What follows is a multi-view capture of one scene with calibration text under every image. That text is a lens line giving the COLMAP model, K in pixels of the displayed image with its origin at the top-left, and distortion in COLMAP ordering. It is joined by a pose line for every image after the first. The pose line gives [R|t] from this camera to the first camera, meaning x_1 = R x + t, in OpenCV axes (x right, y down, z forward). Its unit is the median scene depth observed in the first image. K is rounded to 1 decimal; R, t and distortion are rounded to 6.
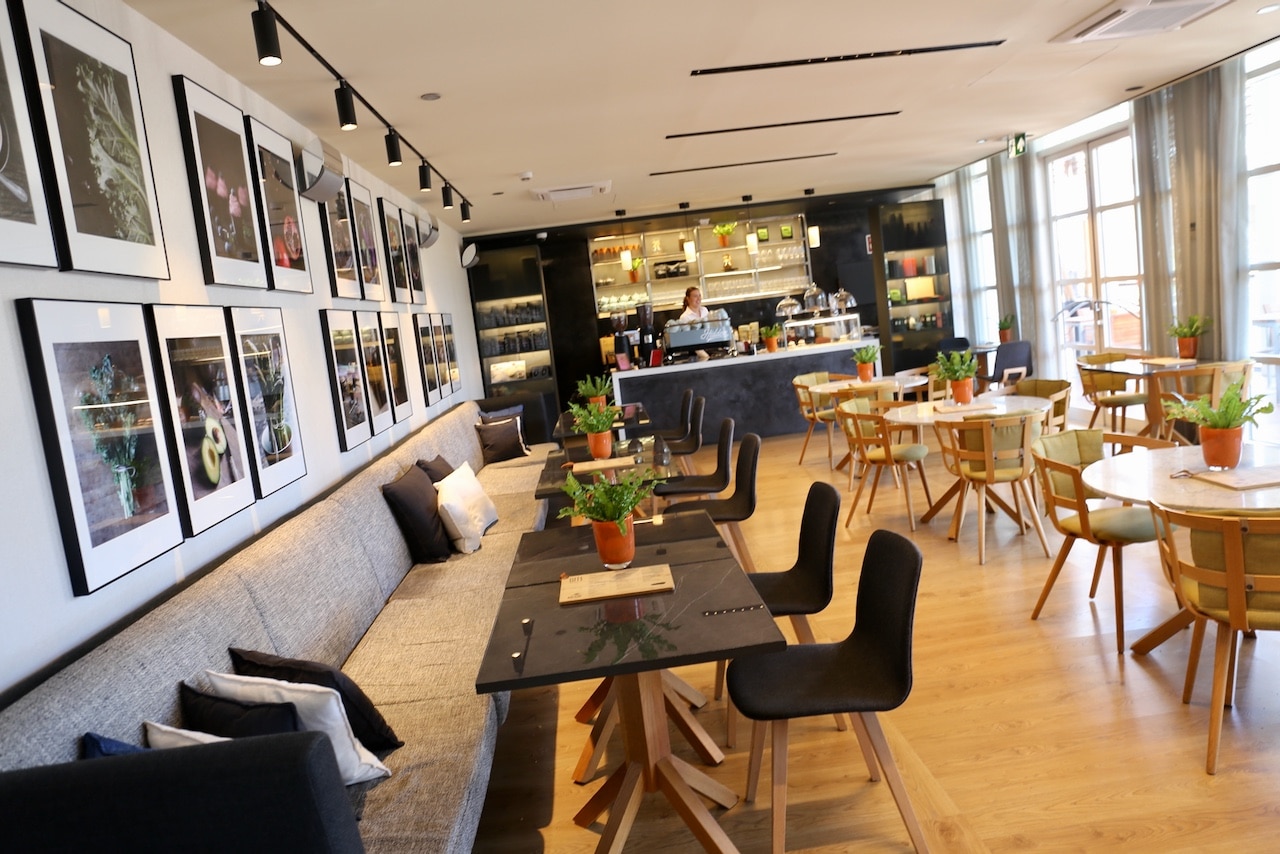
lens RADIAL K [[899.7, 0, 635.8], [0, 899.7, 423.4], [0, 0, 1]] dist [-0.005231, -0.000170]
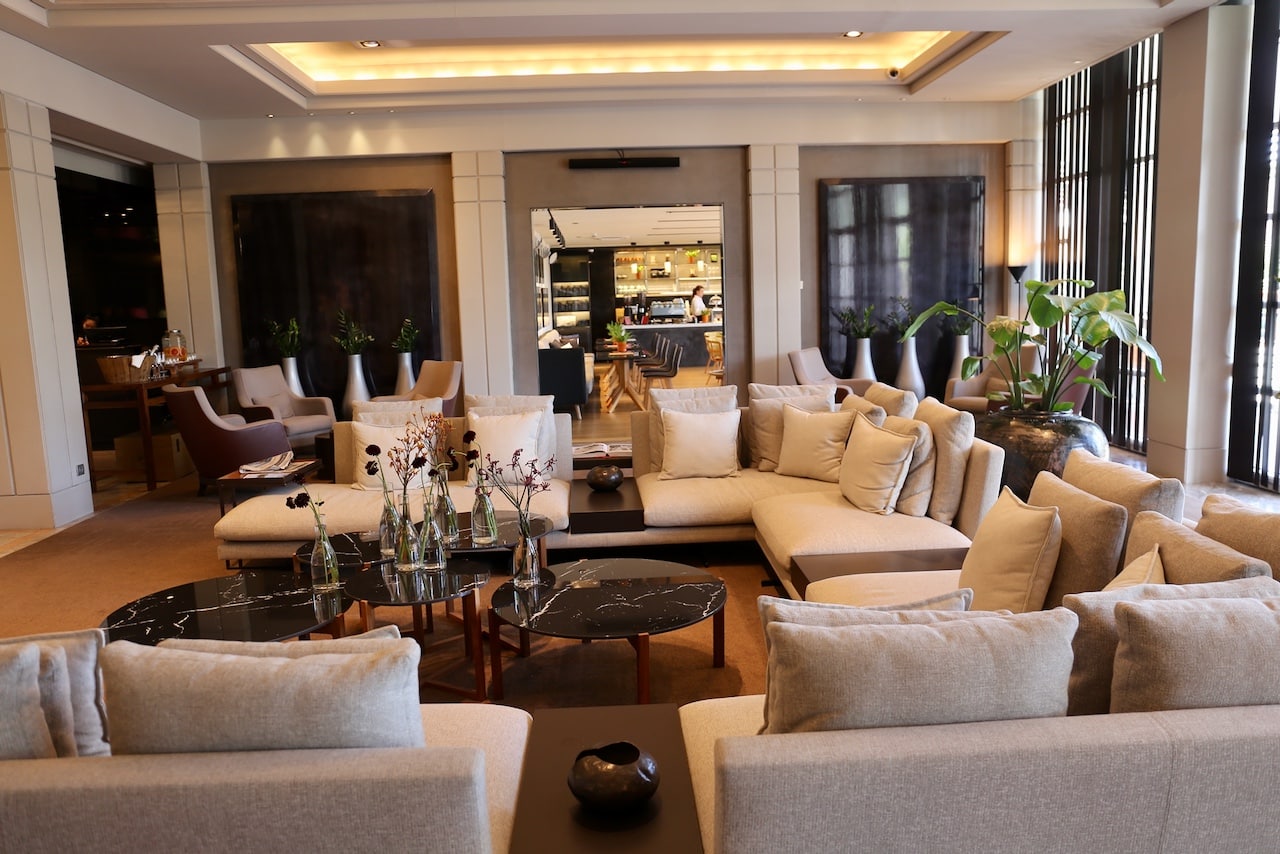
lens RADIAL K [[960.2, 0, 643.6], [0, 960.2, 430.4], [0, 0, 1]] dist [0.008231, 0.000225]
pose [[0.995785, 0.091282, 0.008968, 0.021816], [-0.091414, 0.995690, 0.015631, 0.123829], [-0.007503, -0.016385, 0.999838, -1.010909]]
